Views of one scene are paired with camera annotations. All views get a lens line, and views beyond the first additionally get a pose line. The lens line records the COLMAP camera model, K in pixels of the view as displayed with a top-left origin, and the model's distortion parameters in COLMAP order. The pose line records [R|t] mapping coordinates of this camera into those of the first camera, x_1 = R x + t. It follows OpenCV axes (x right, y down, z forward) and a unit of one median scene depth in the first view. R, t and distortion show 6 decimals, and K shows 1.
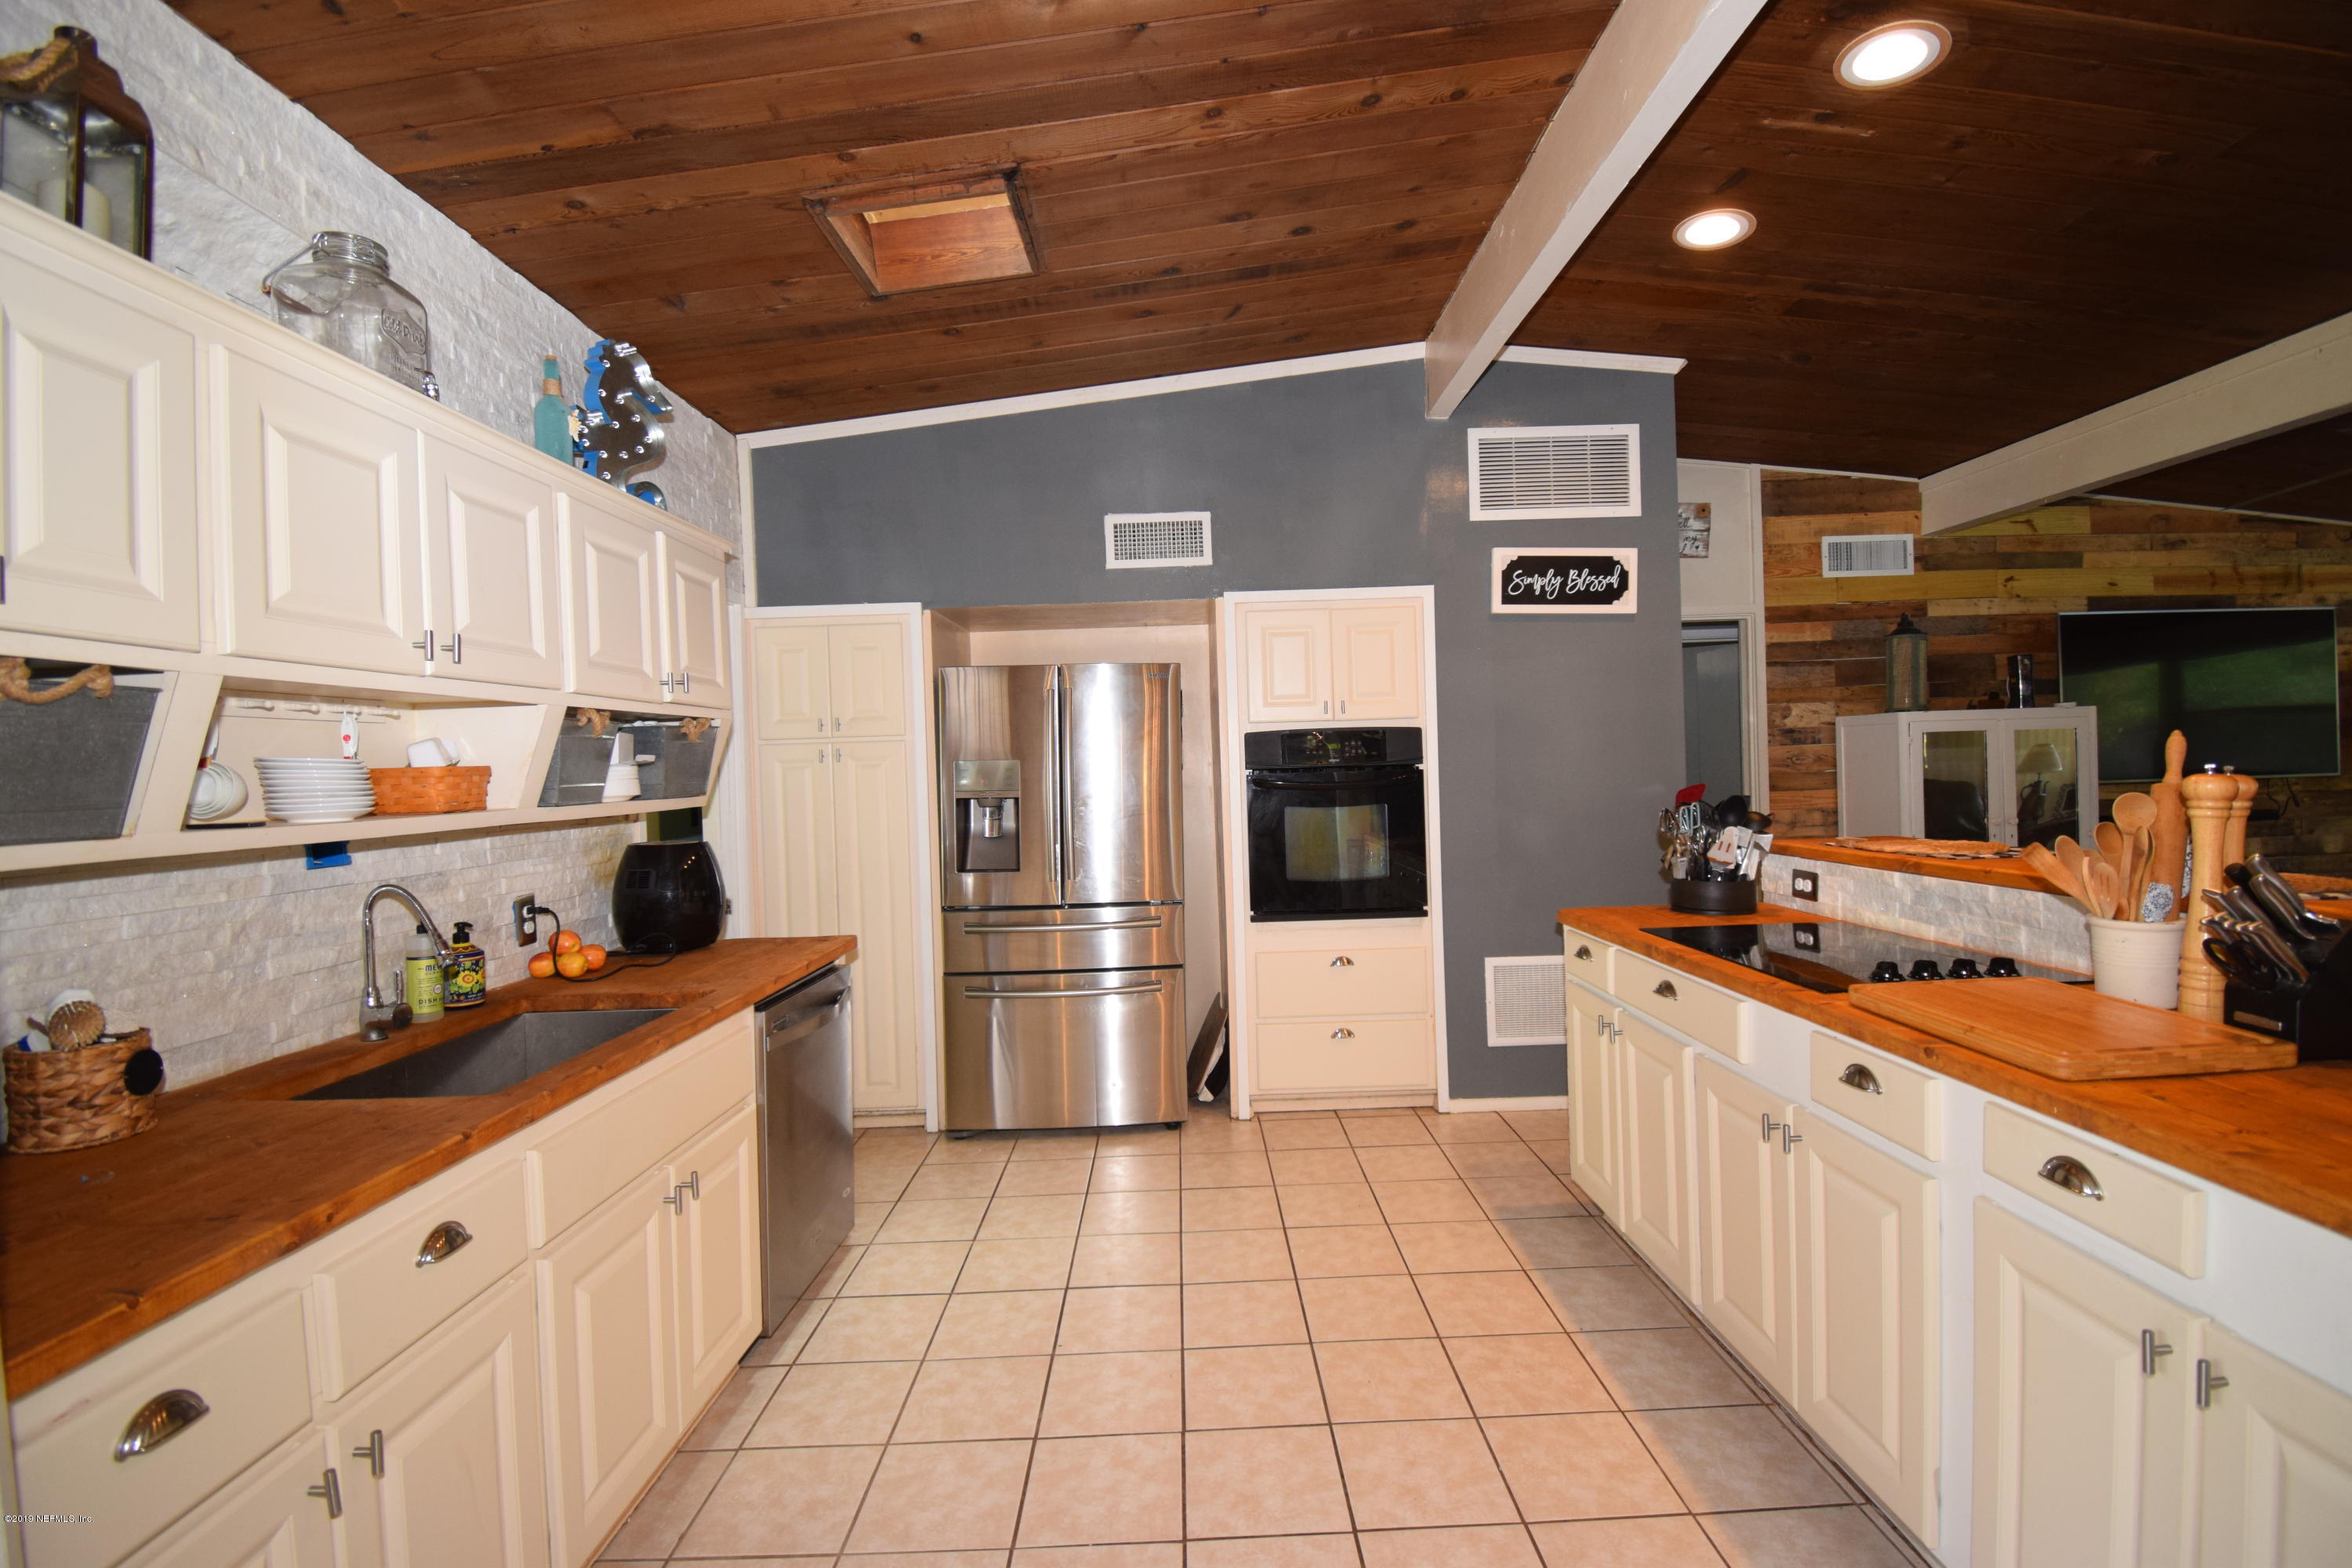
lens RADIAL K [[1044.3, 0, 1176.5], [0, 1044.3, 785.8], [0, 0, 1]] dist [-0.010513, -0.007495]
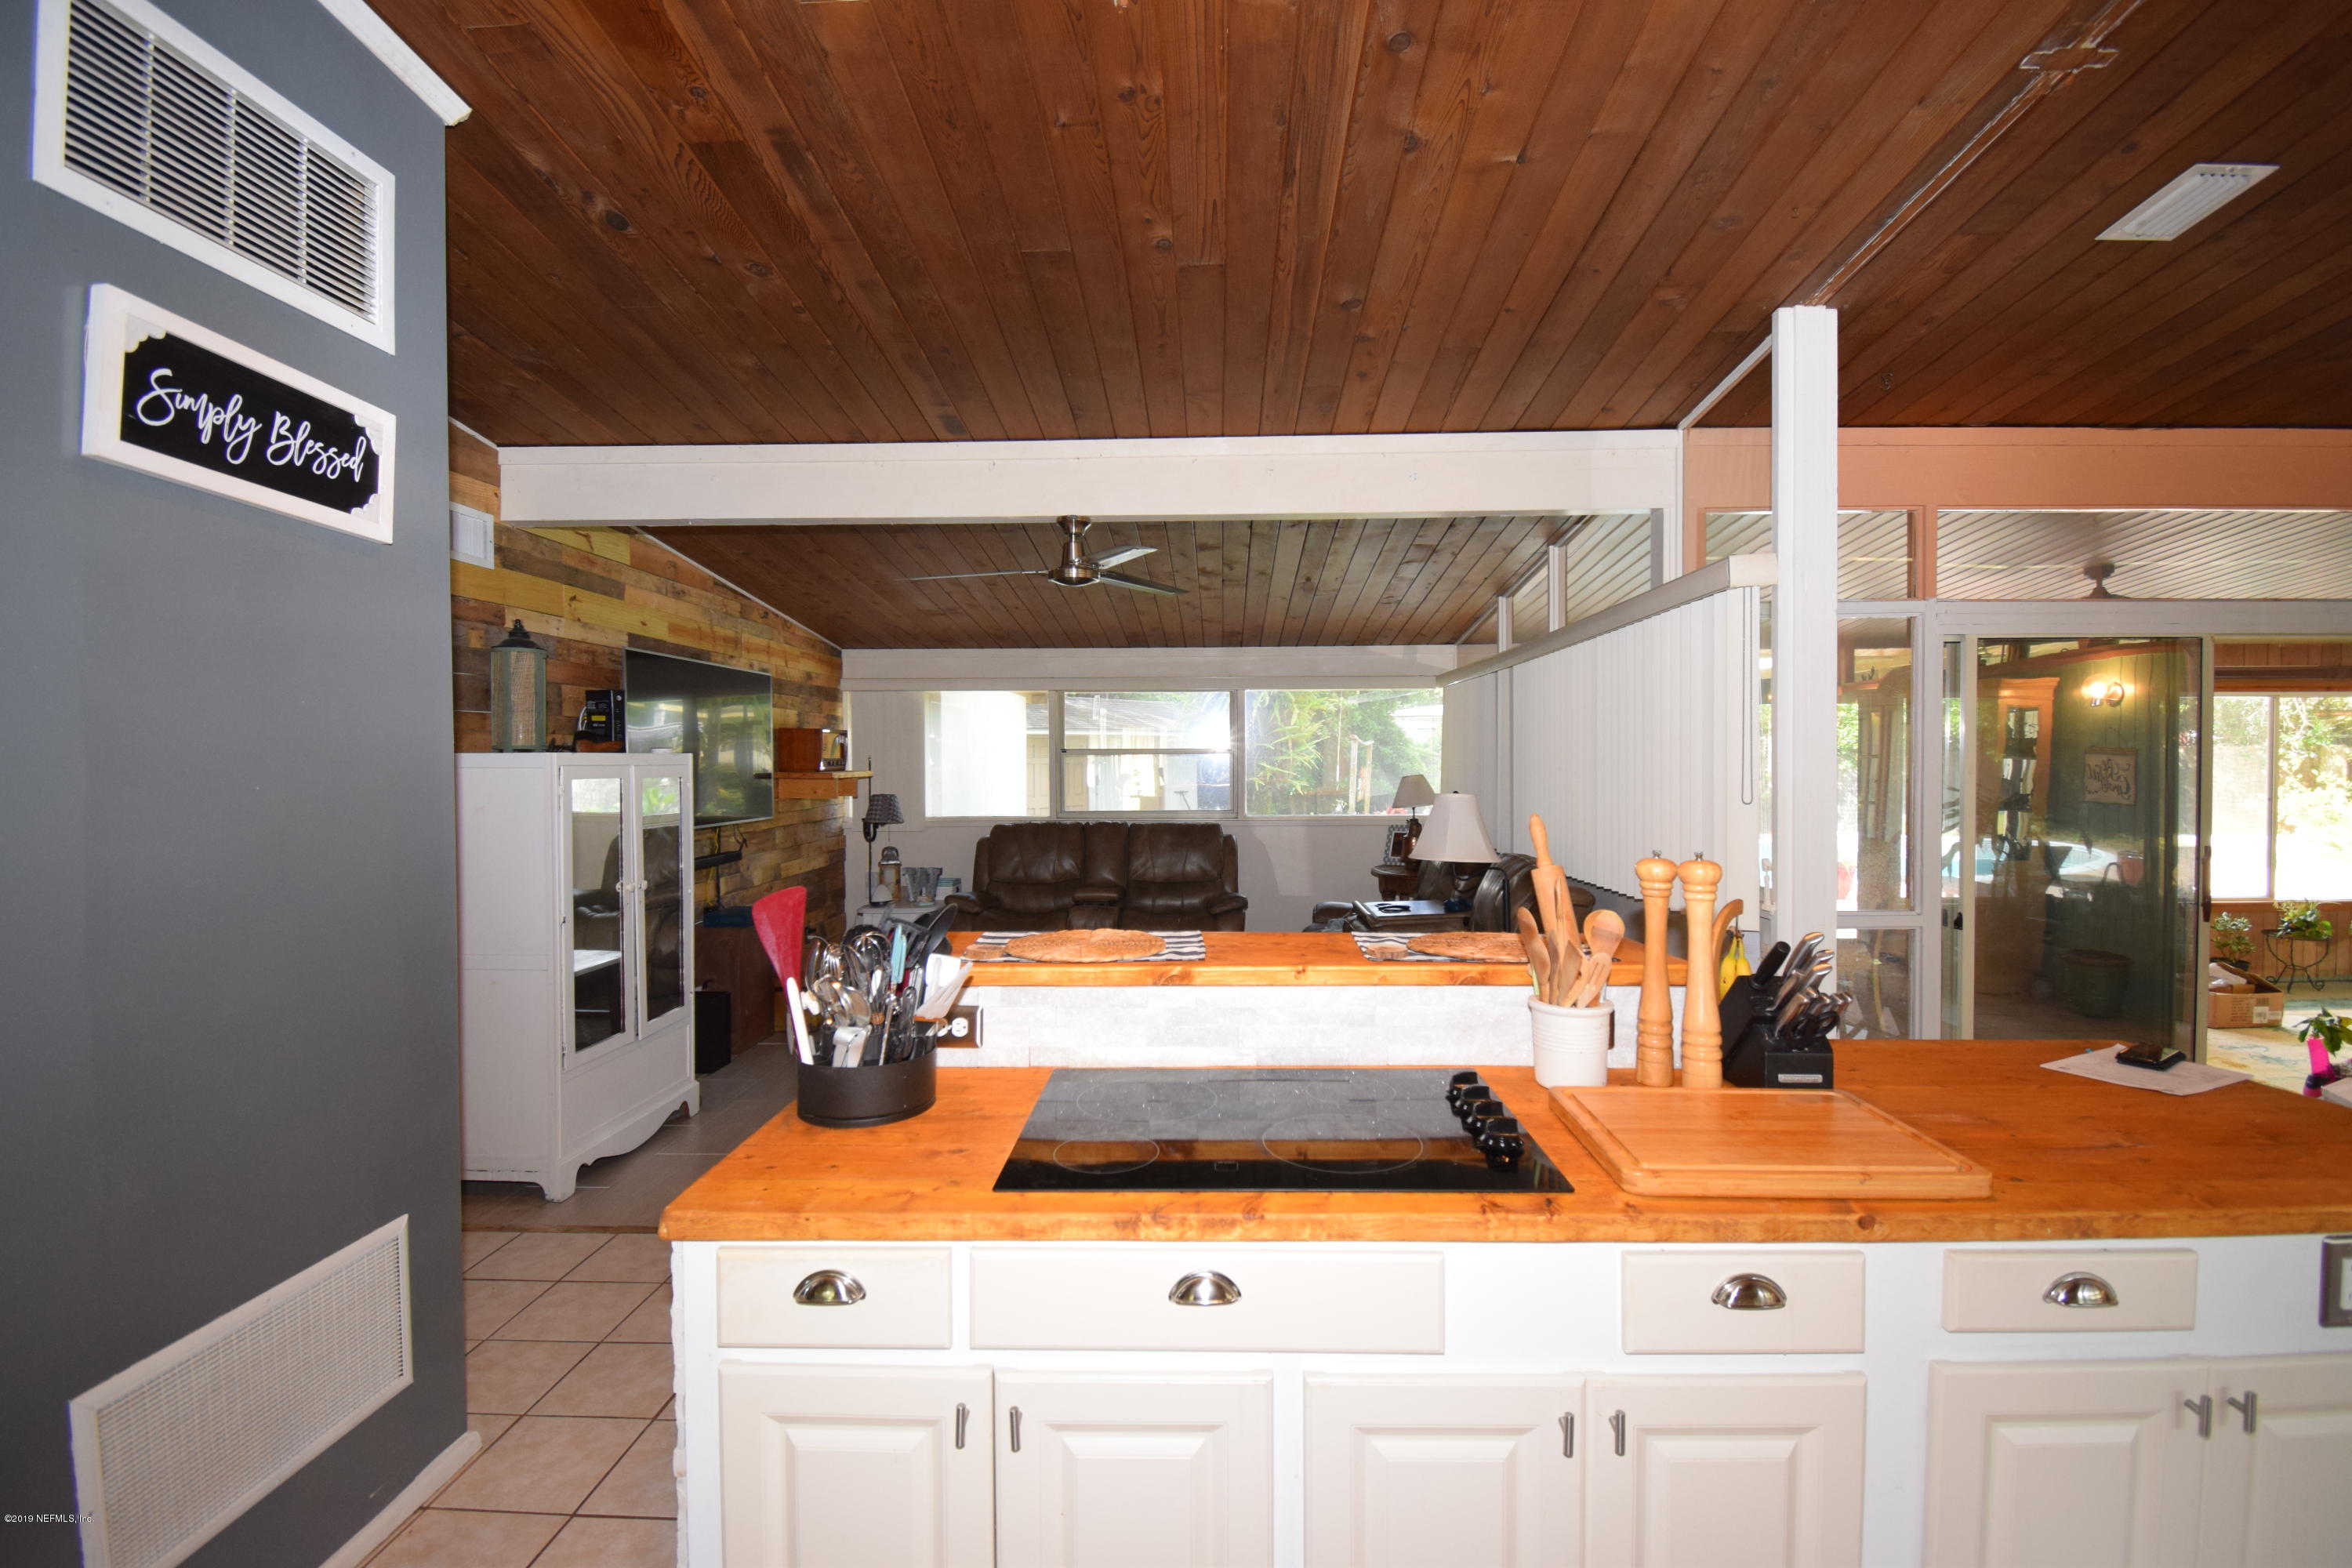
lens RADIAL K [[1044.3, 0, 1182.8], [0, 1044.3, 783.4], [0, 0, 1]] dist [-0.010513, -0.007495]
pose [[0.026757, 0.007970, 0.999610, -0.045201], [0.019424, 0.999775, -0.008491, -0.037290], [-0.999453, 0.019644, 0.026596, 0.587416]]
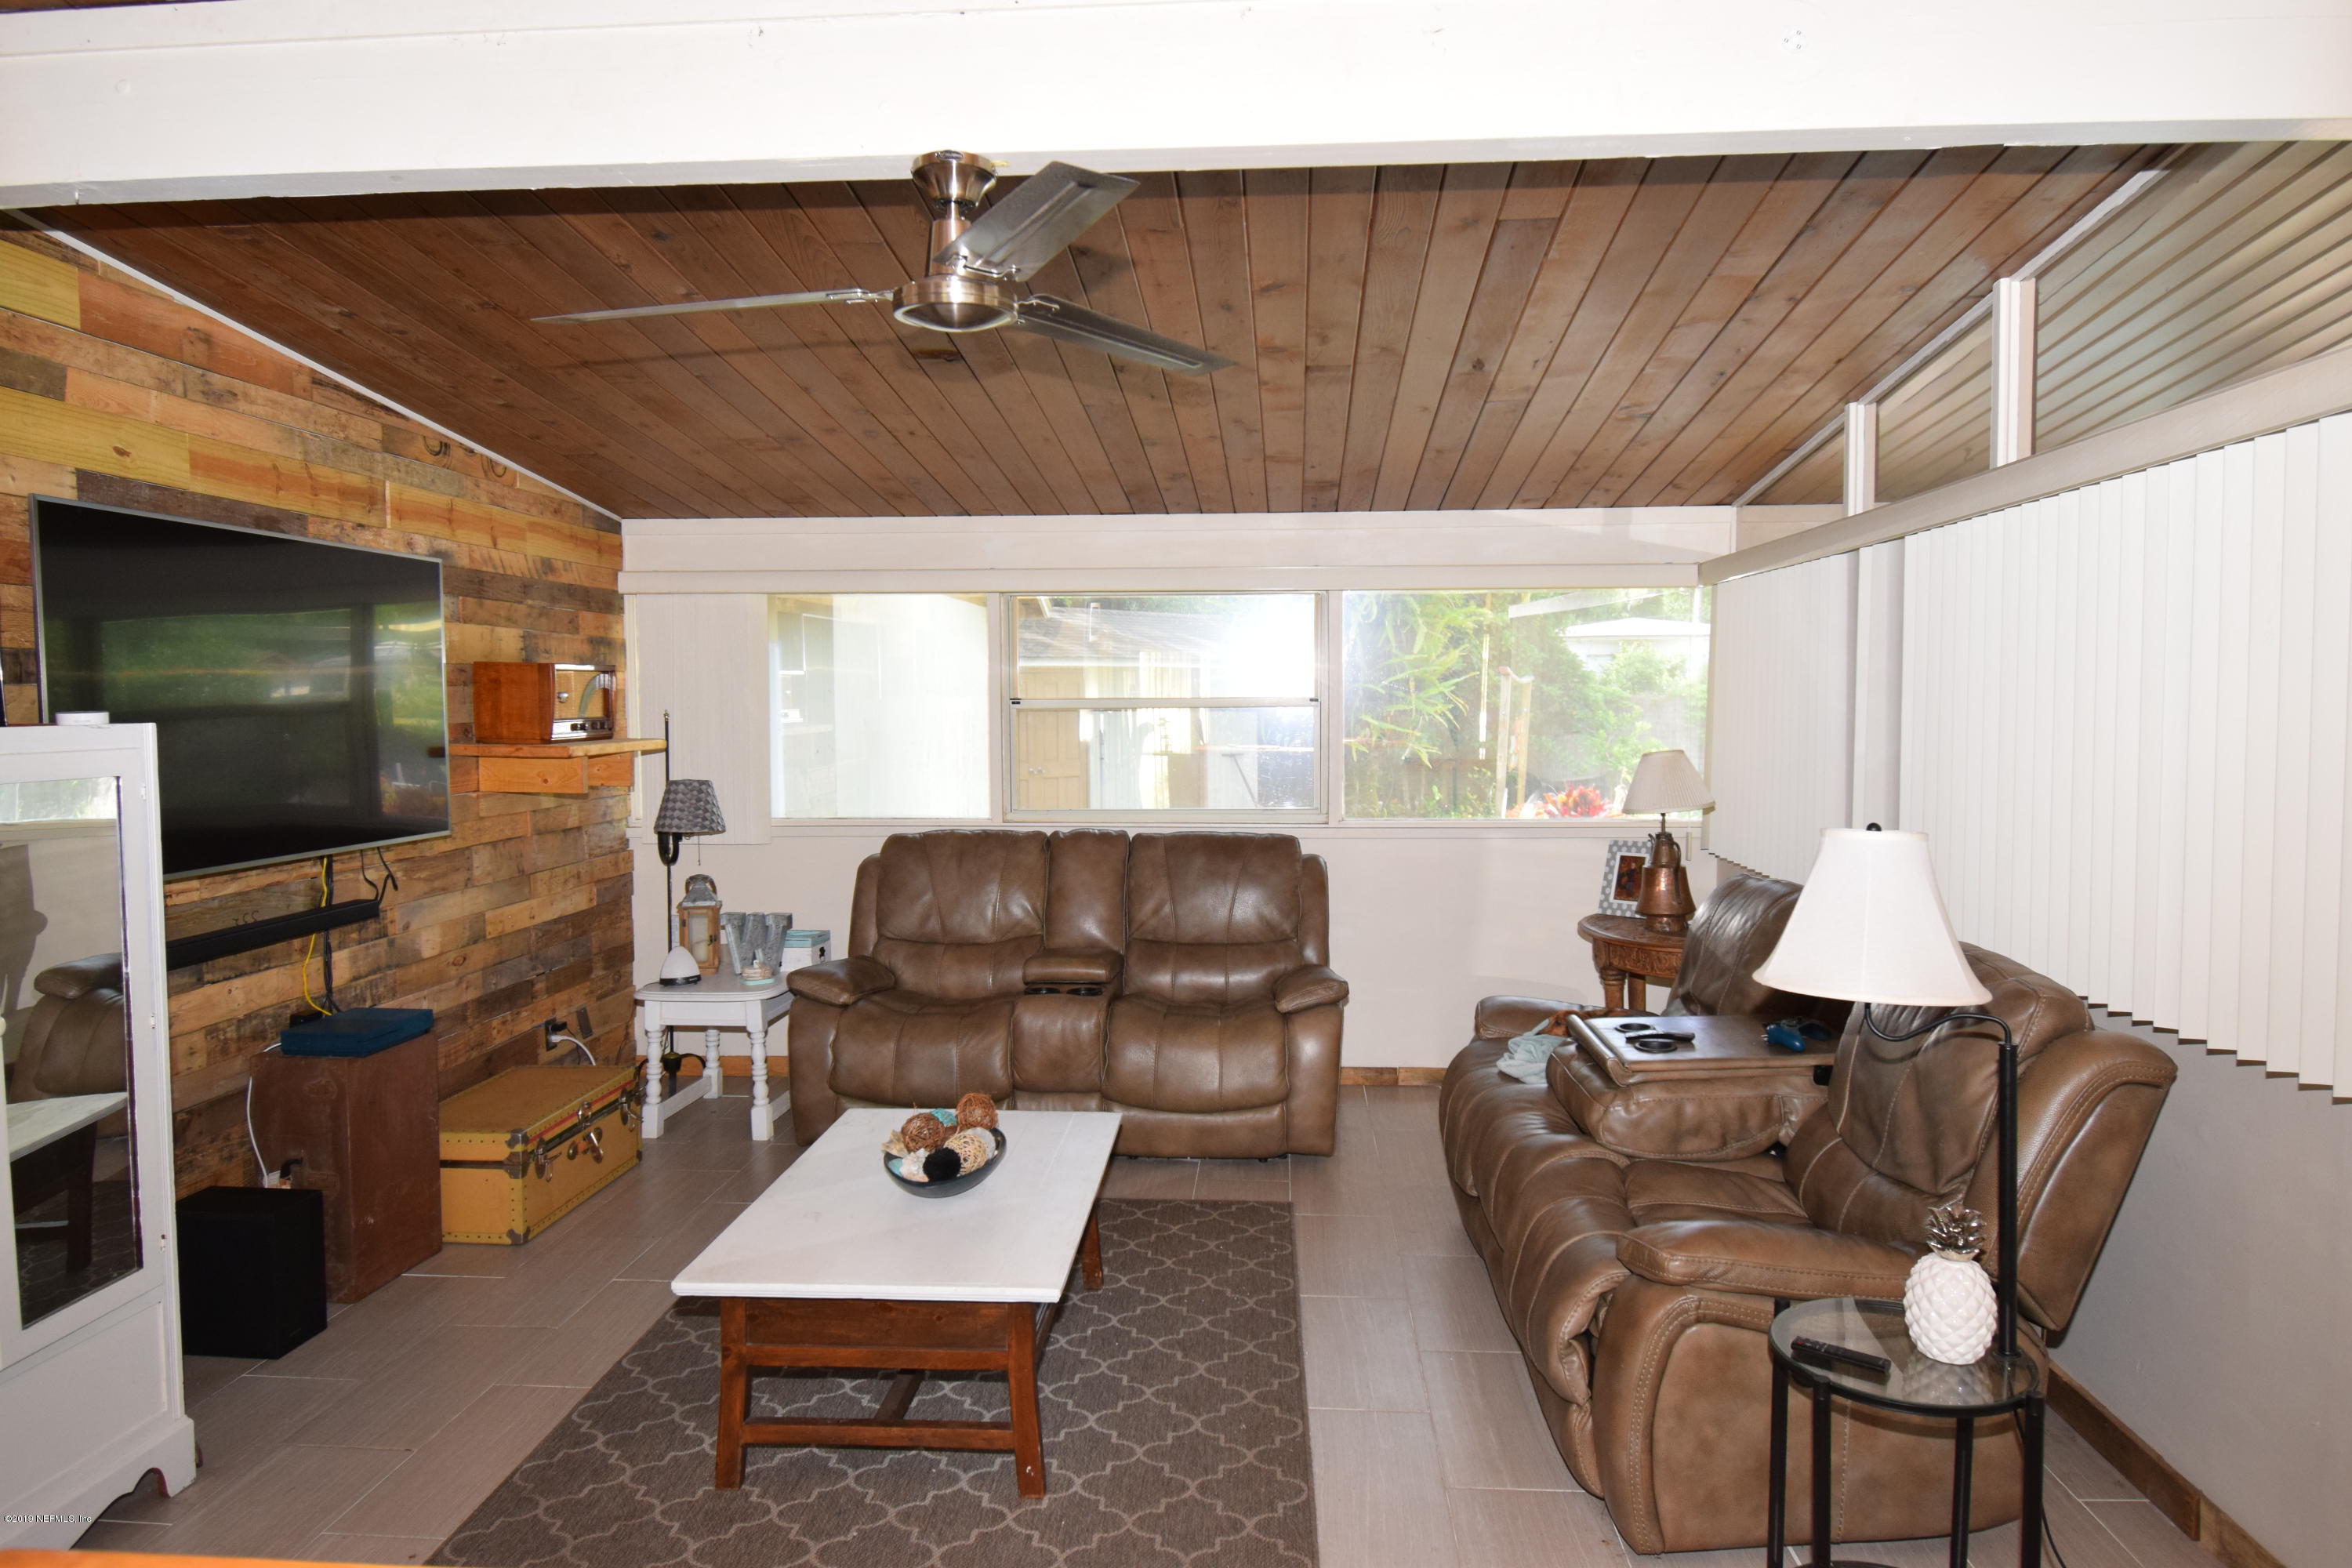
lens RADIAL K [[1470.2, 0, 1176.4], [0, 1470.2, 776.9], [0, 0, 1]] dist [-0.016065, 0.000485]
pose [[0.067700, -0.022820, 0.997445, 0.344575], [0.016947, 0.999620, 0.021719, -0.067525], [-0.997562, 0.015434, 0.068061, 0.589967]]
